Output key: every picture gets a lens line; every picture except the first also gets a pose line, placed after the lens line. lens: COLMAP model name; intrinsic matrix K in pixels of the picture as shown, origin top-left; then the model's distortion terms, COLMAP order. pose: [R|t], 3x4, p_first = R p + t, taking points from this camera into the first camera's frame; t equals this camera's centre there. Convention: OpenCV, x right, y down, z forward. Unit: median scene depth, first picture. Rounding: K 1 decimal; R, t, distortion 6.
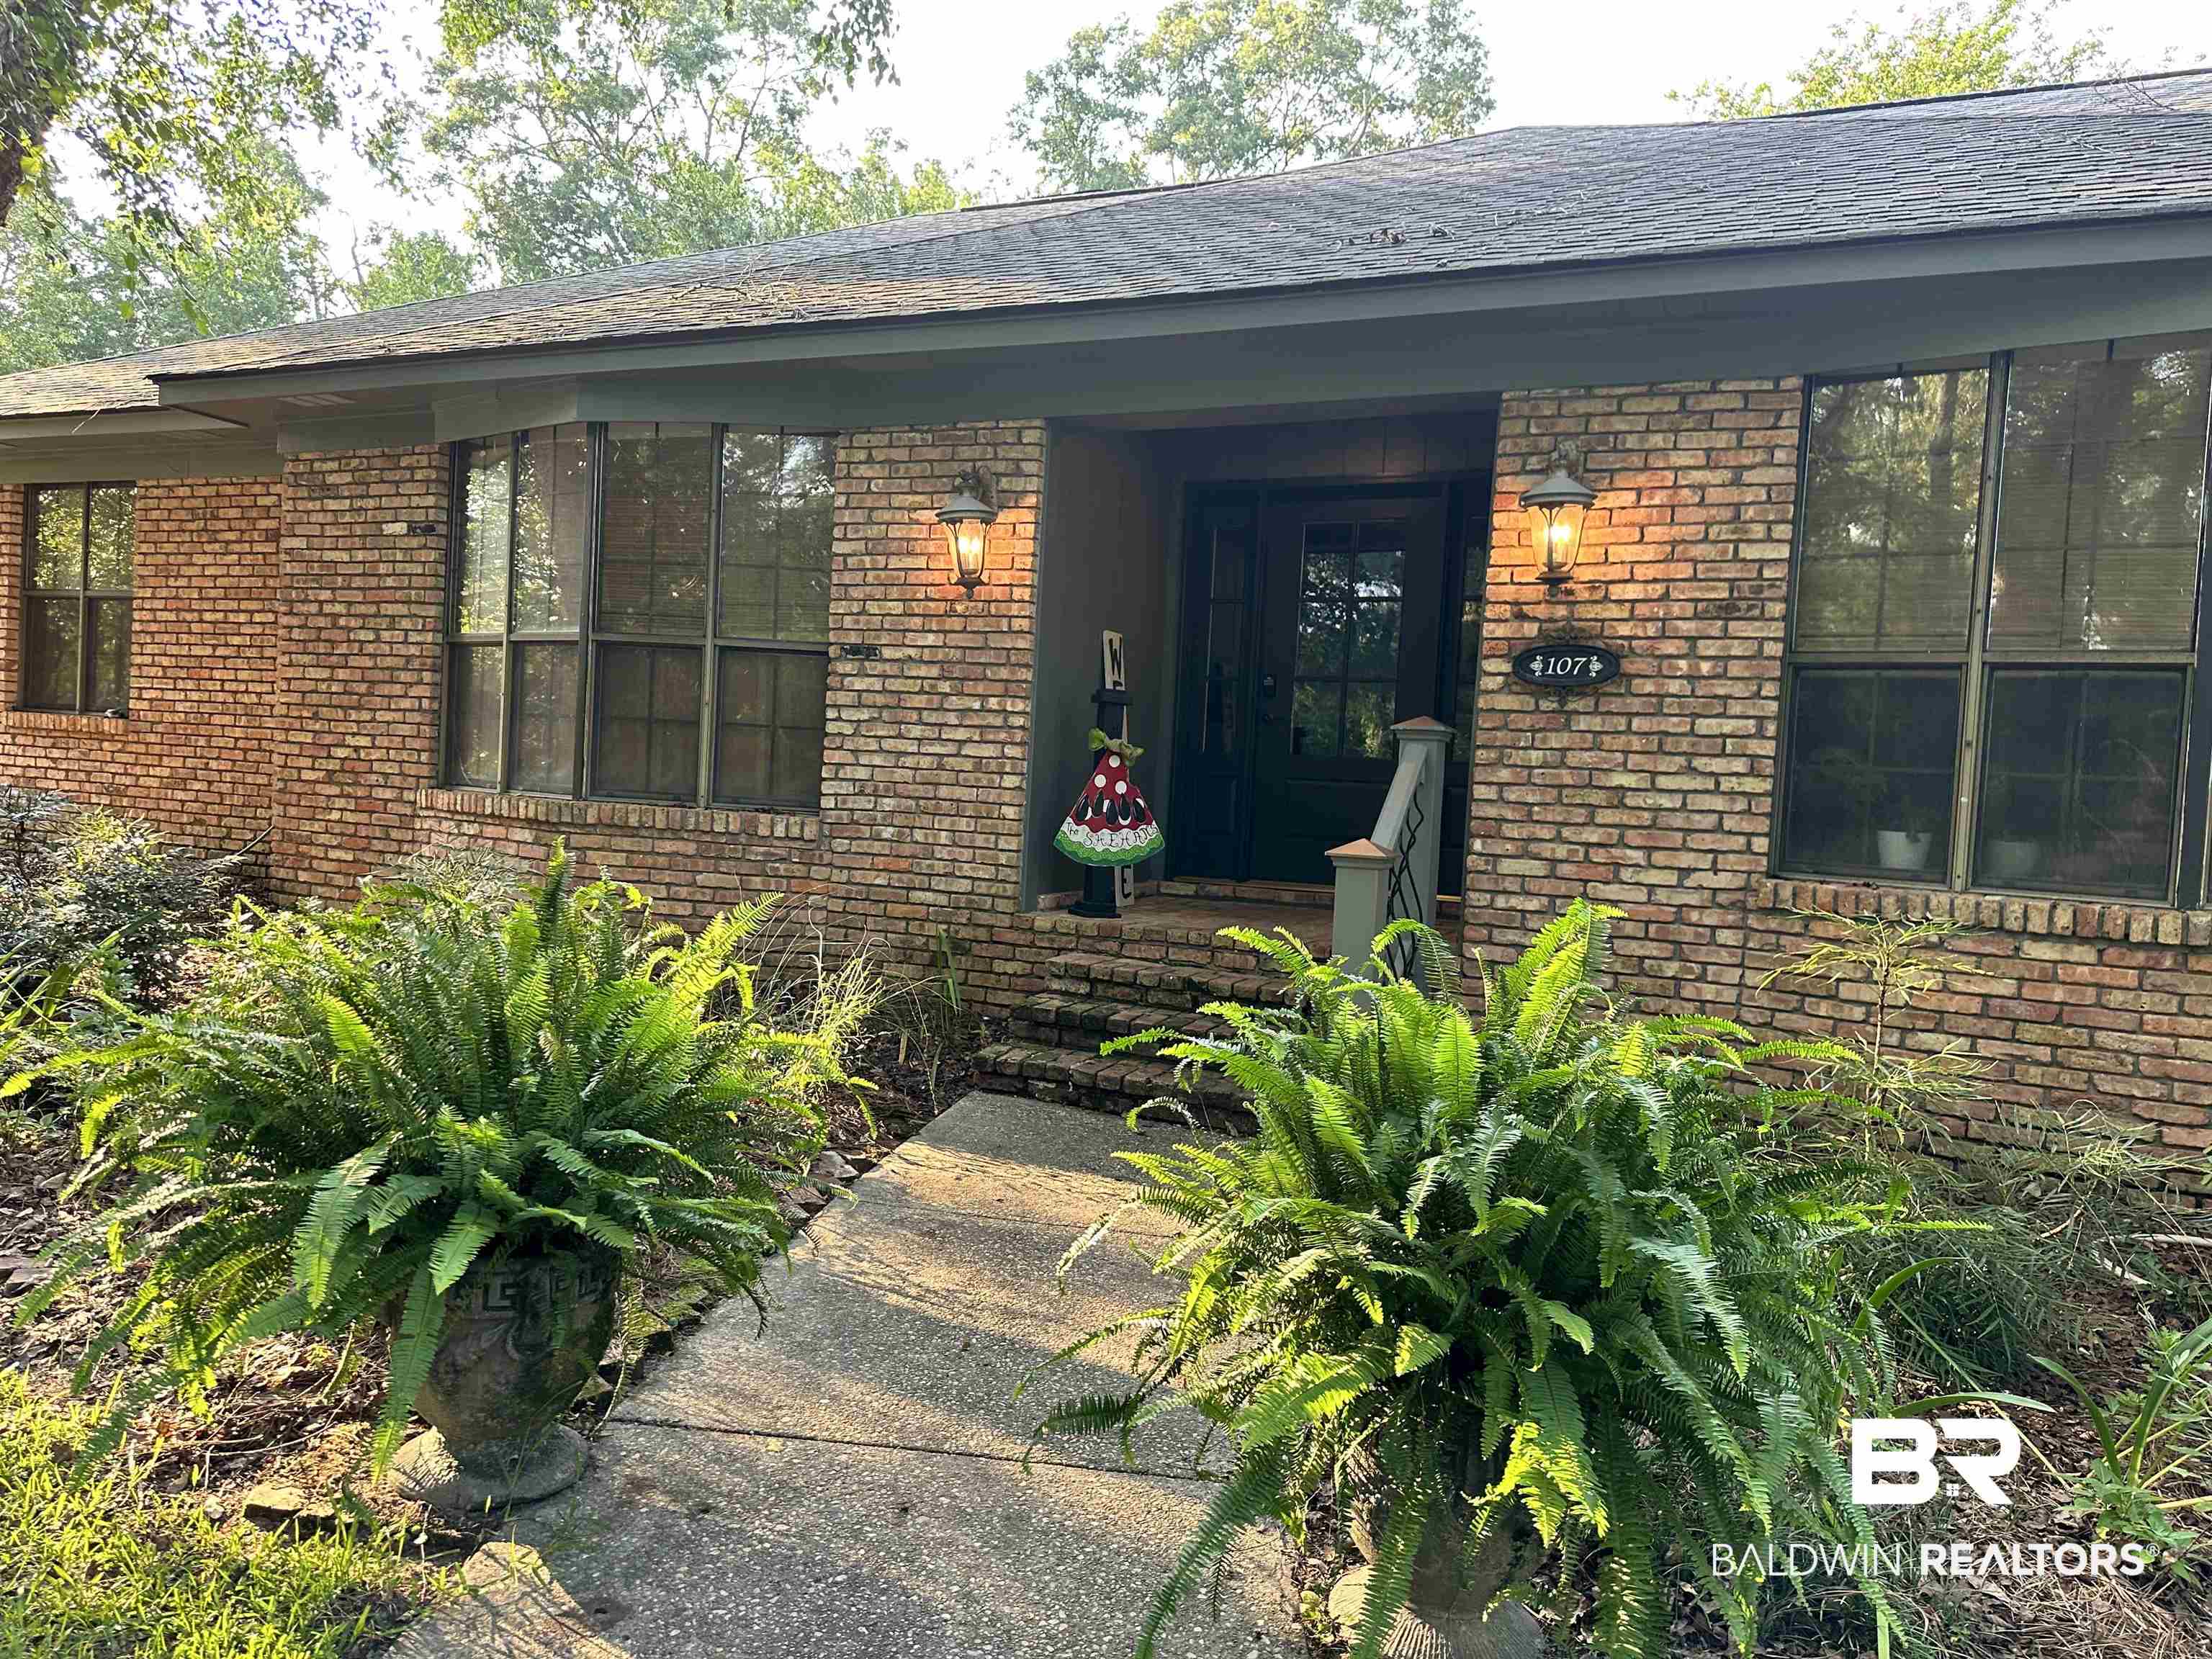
lens RADIAL K [[1552.0, 0, 1102.1], [0, 1552.0, 848.1], [0, 0, 1]] dist [0.115352, -0.148118]
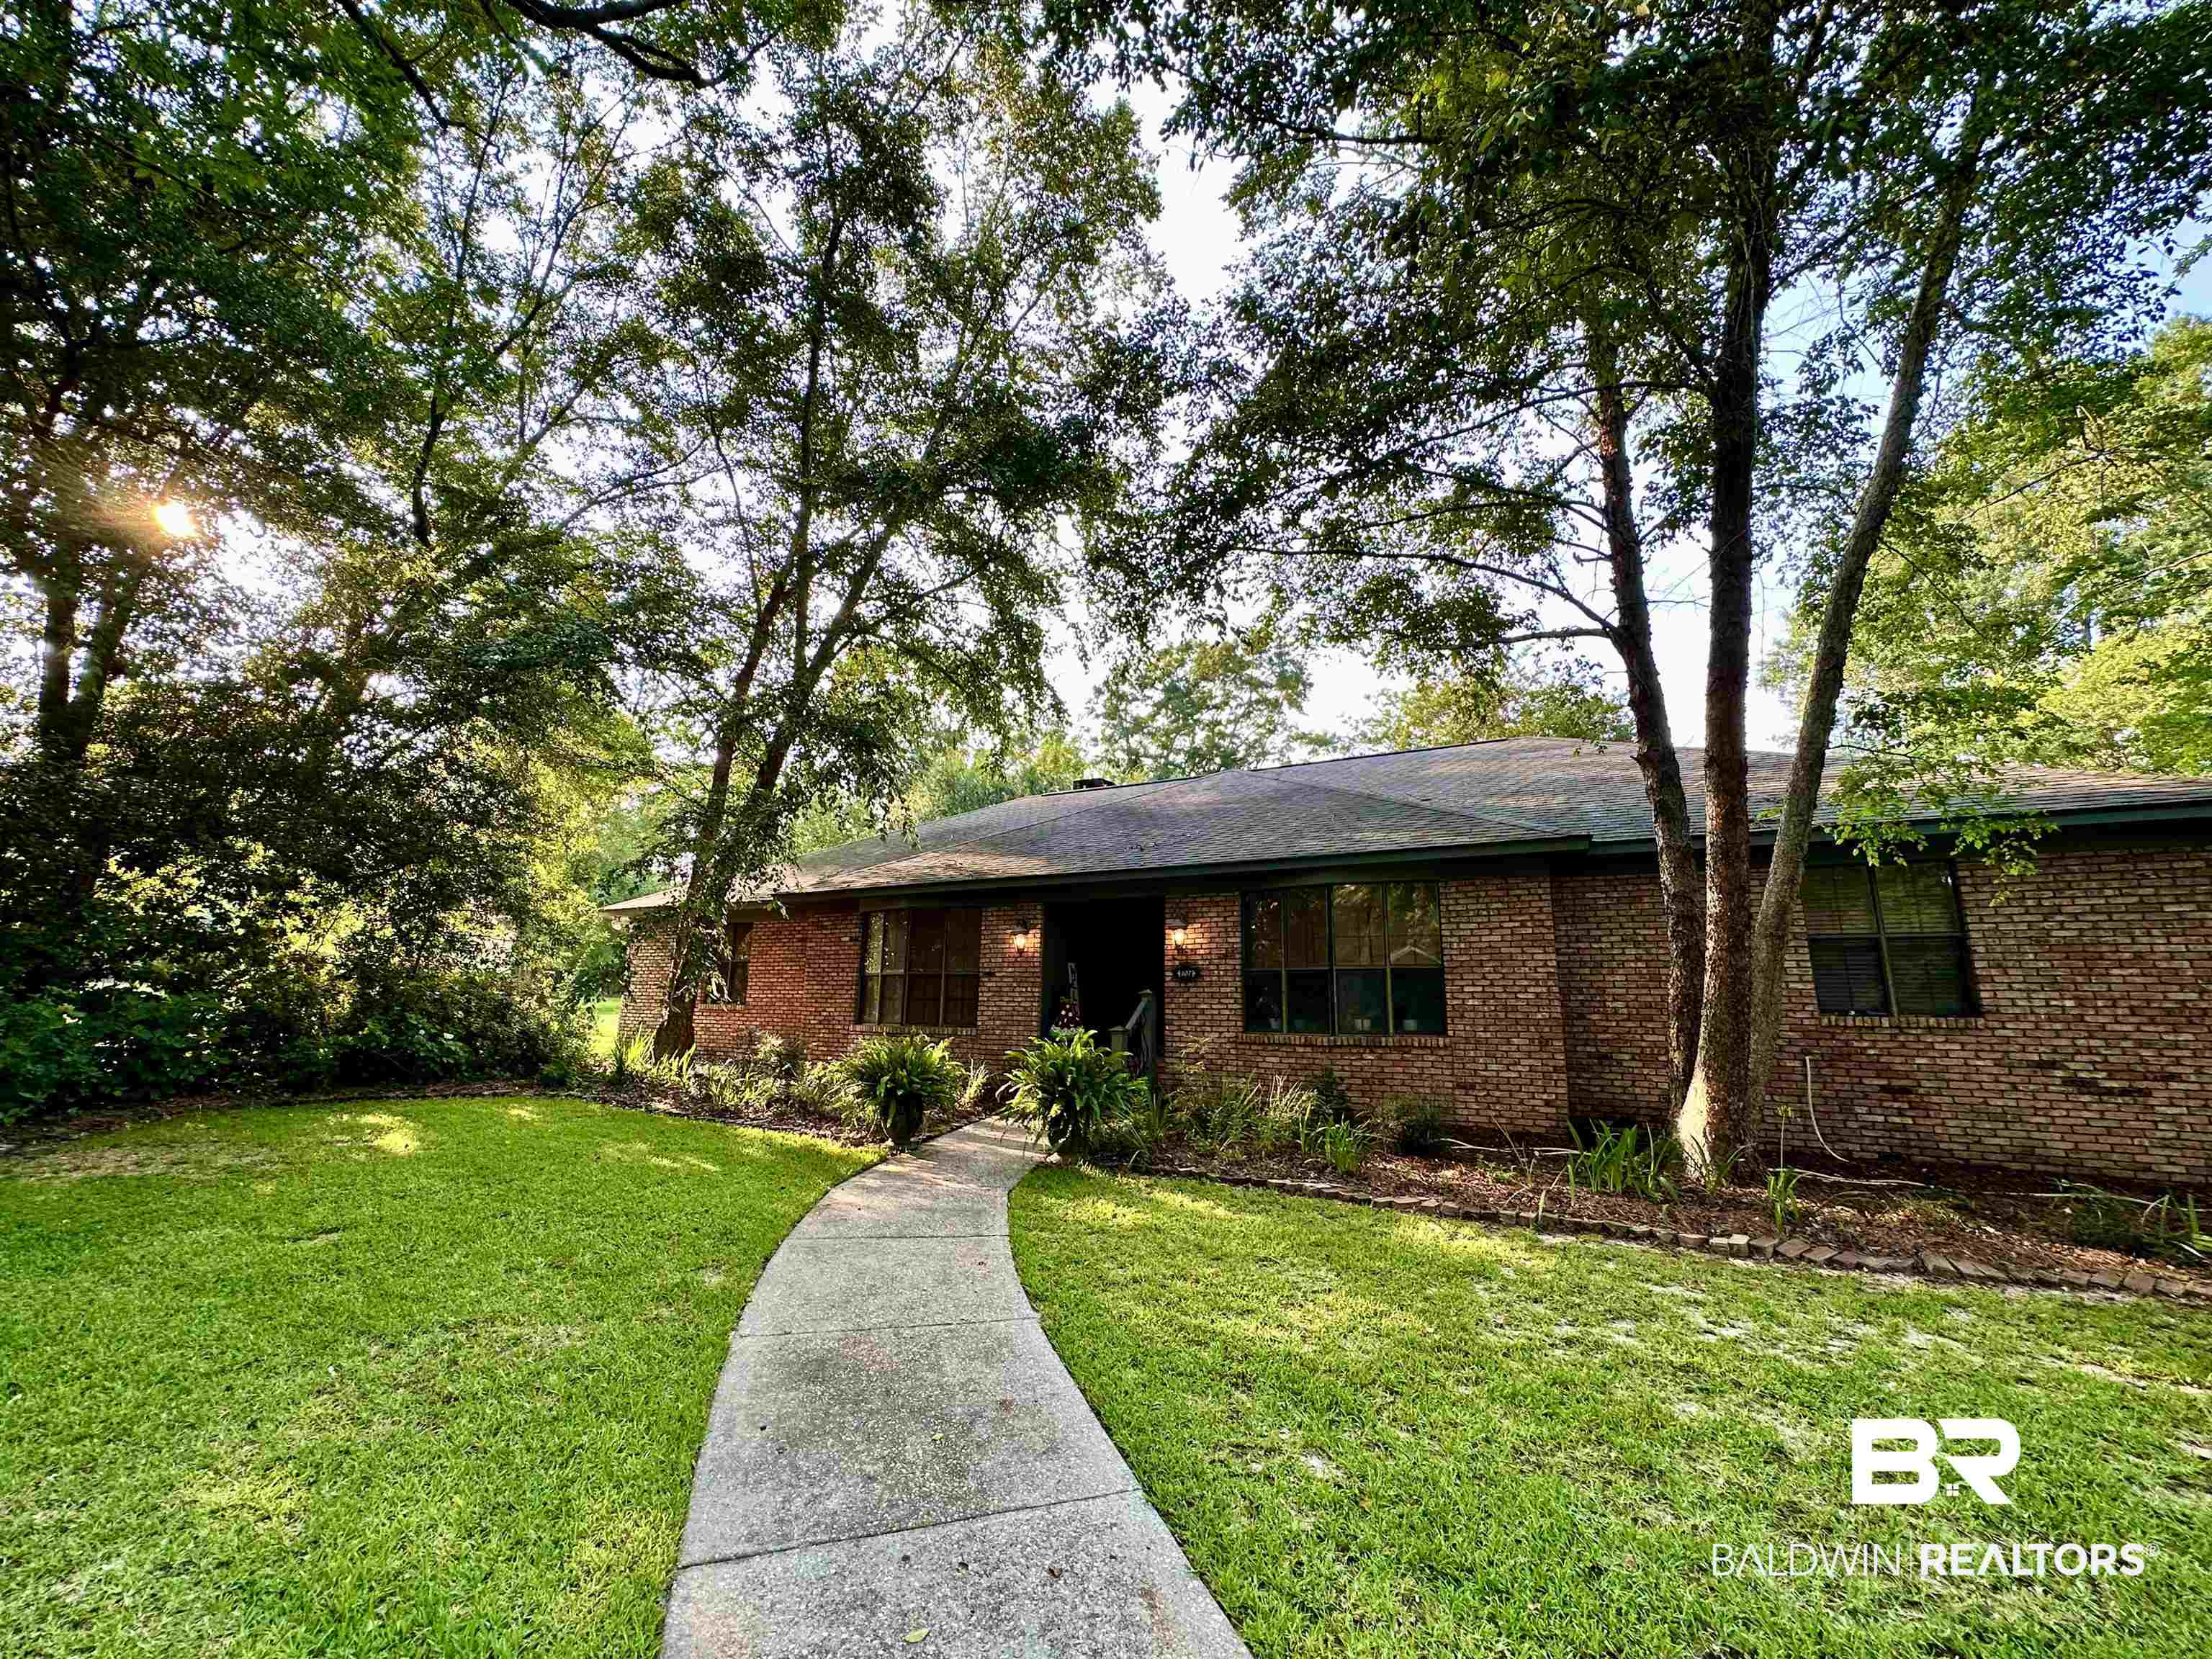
lens RADIAL K [[908.2, 0, 1099.7], [0, 908.2, 831.8], [0, 0, 1]] dist [-0.000735, -0.000027]
pose [[0.995478, -0.056069, -0.076682, 0.236328], [0.036132, 0.970046, -0.240218, 0.047654], [0.087853, 0.236361, 0.967685, -0.882150]]
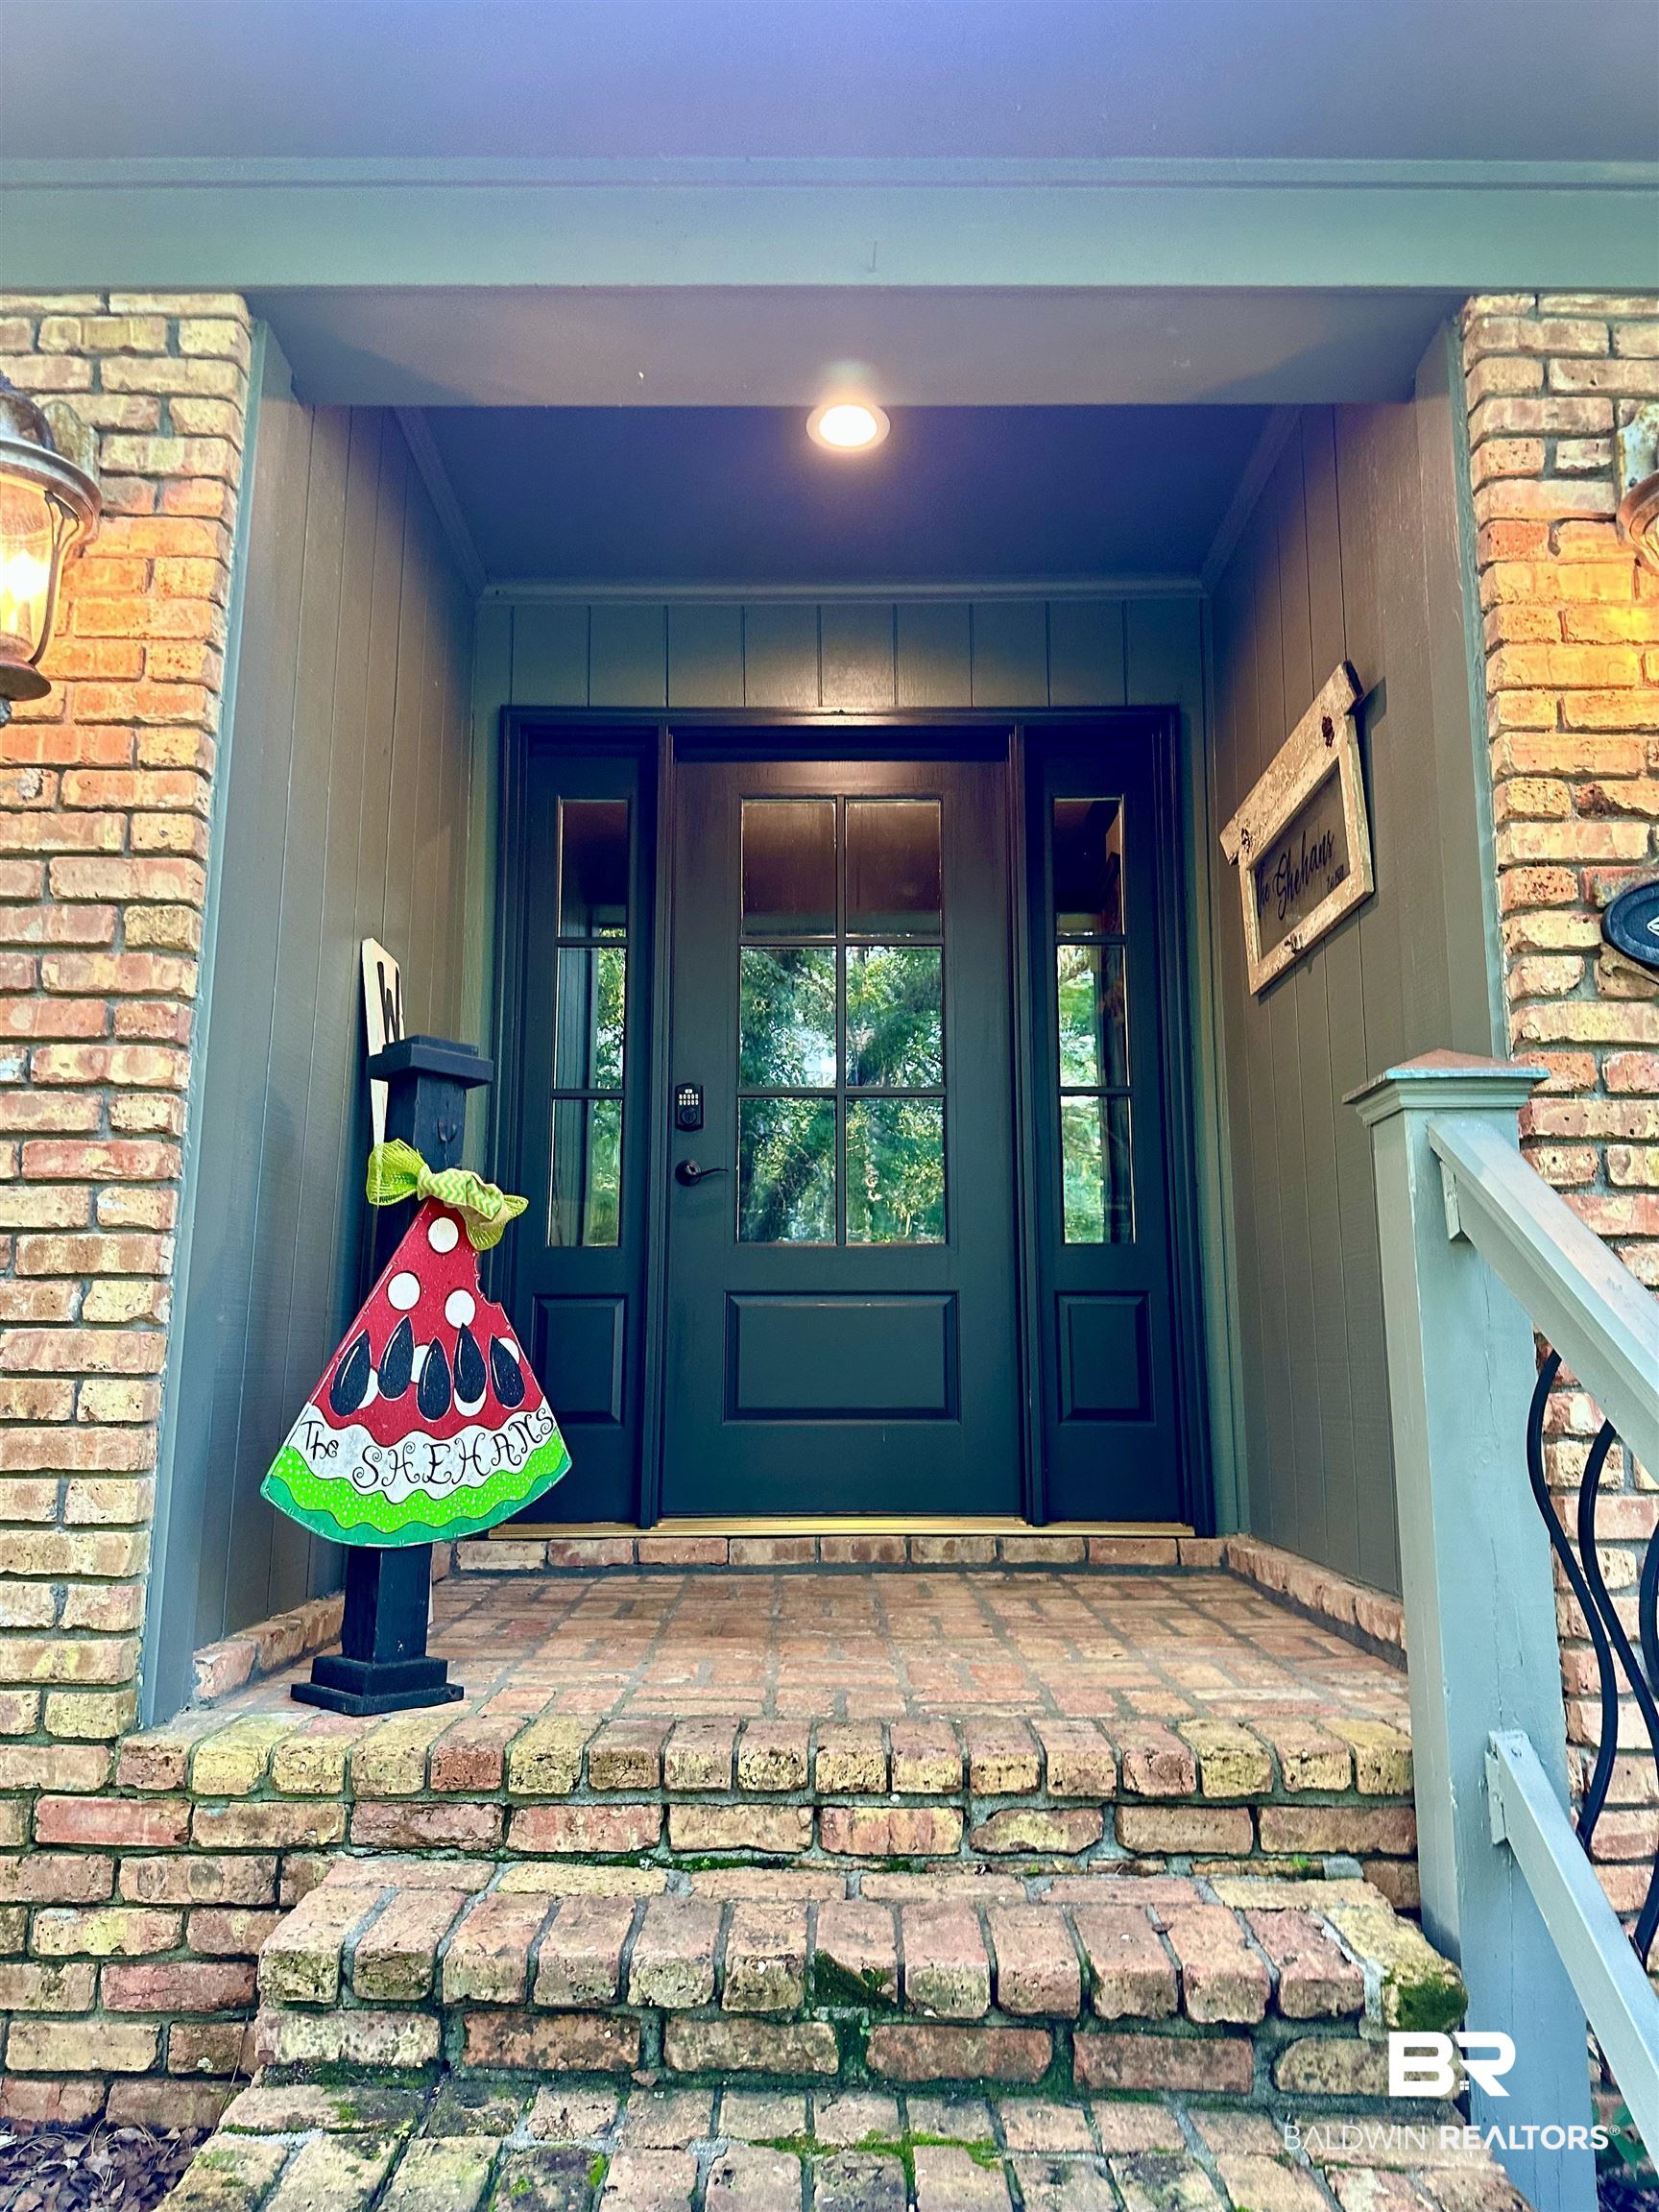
lens RADIAL K [[1522.0, 0, 829.5], [0, 1522.0, 1106.0], [0, 0, 1]] dist [0.006446, -0.000941]
pose [[0.915600, 0.018584, 0.401661, -0.051836], [0.063602, 0.979662, -0.190310, -0.013265], [-0.397028, 0.199794, 0.895796, 0.657566]]
